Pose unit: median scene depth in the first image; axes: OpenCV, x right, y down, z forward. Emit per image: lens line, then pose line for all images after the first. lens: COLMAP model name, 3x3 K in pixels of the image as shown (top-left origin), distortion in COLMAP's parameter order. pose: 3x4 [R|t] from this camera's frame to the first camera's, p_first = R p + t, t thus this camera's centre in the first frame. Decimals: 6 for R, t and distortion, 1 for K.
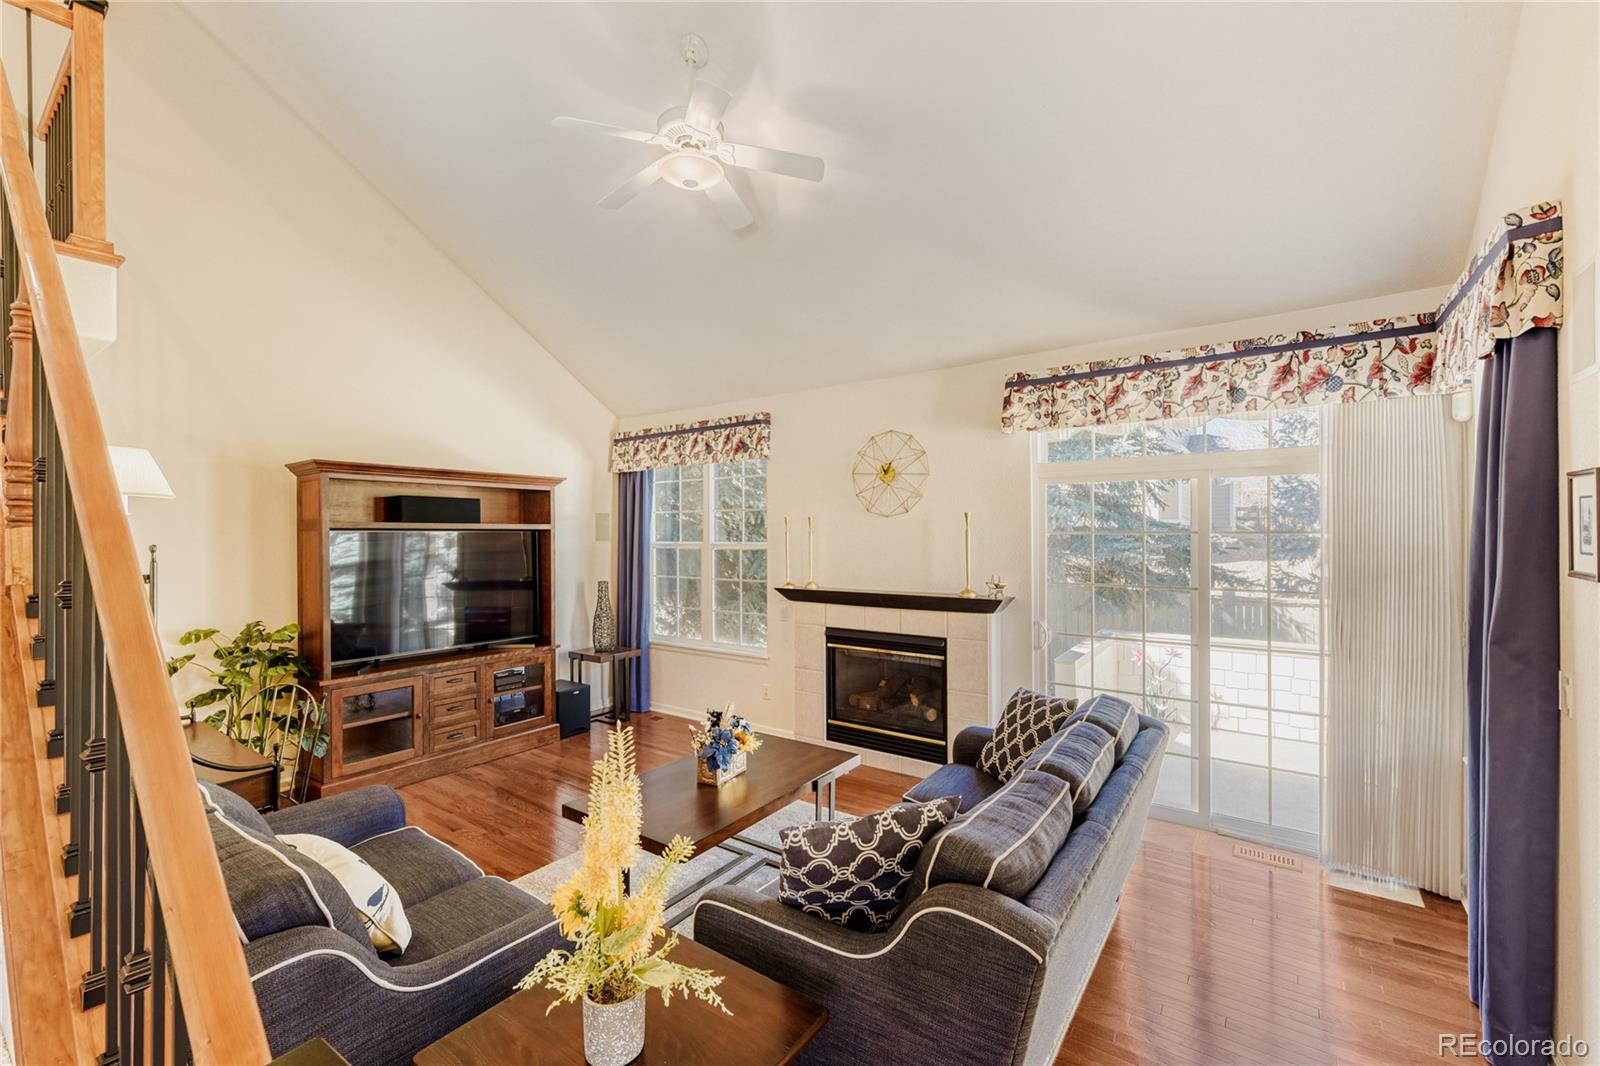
lens RADIAL K [[682.5, 0, 796.3], [0, 682.5, 537.6], [0, 0, 1]] dist [0.002557, -0.000206]
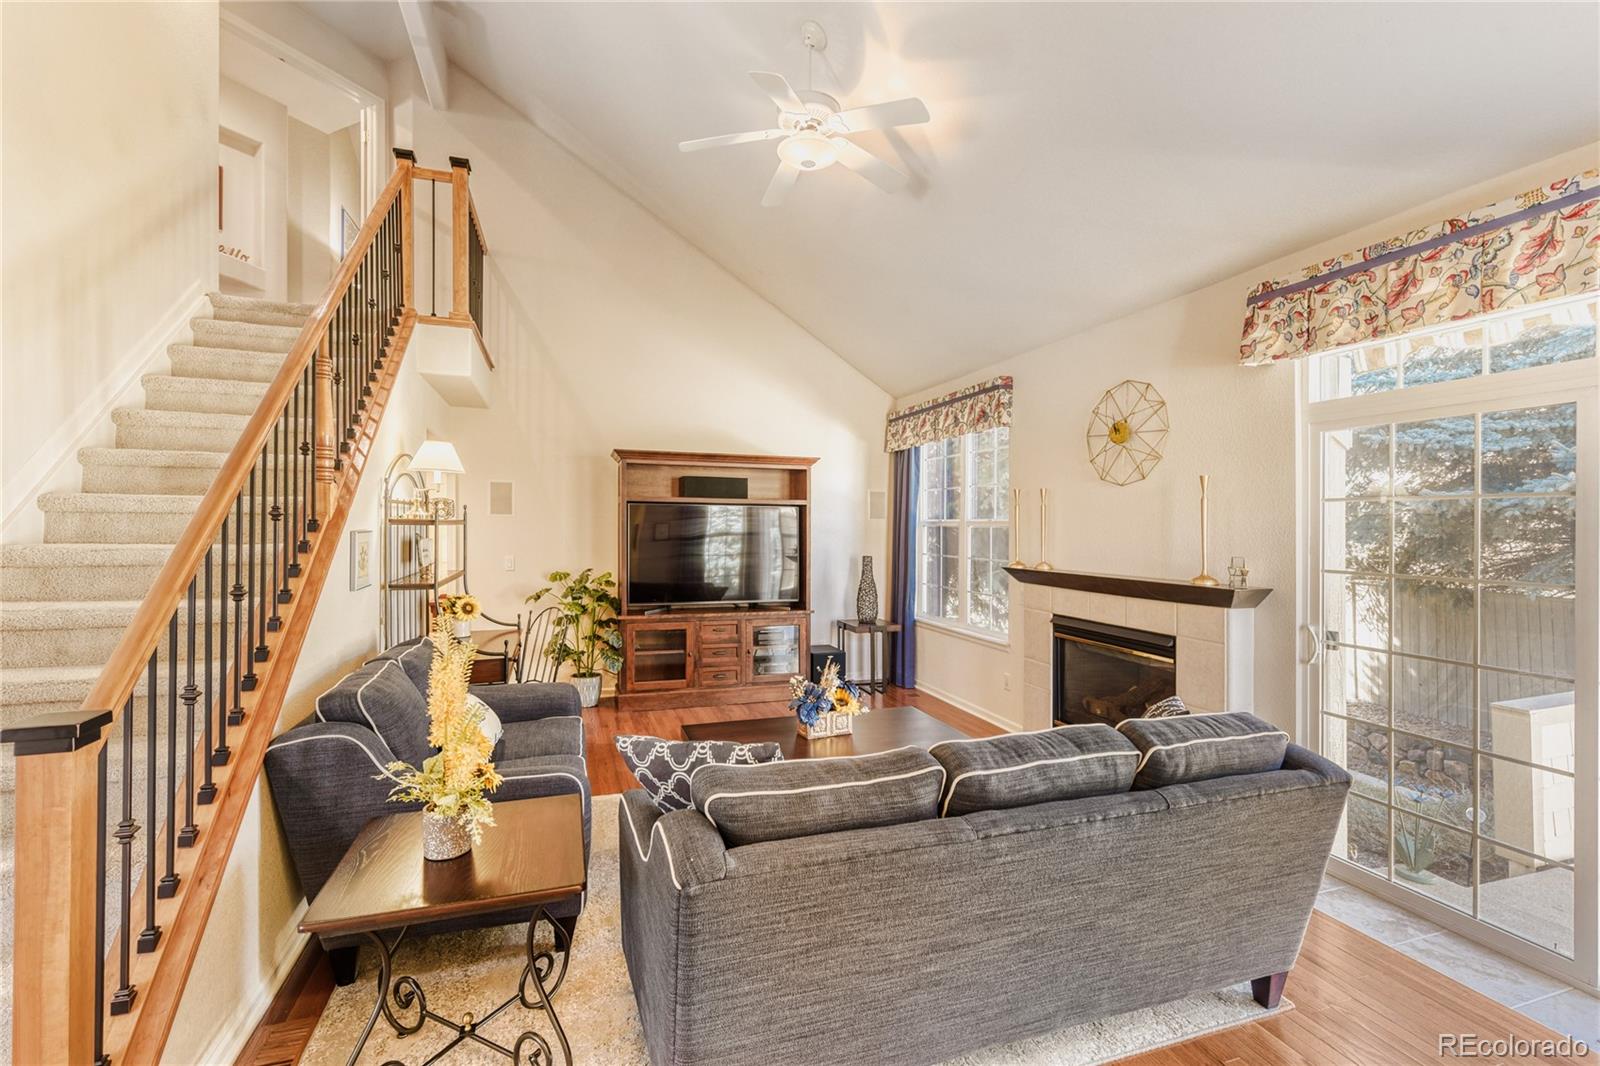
lens RADIAL K [[704.0, 0, 800.0], [0, 704.0, 533.0], [0, 0, 1]] dist [-0.000649, -0.001070]
pose [[0.809695, 0.017406, -0.586592, 0.336474], [-0.016587, 0.999839, 0.006772, 0.029224], [0.586616, 0.004247, 0.809854, 0.084439]]
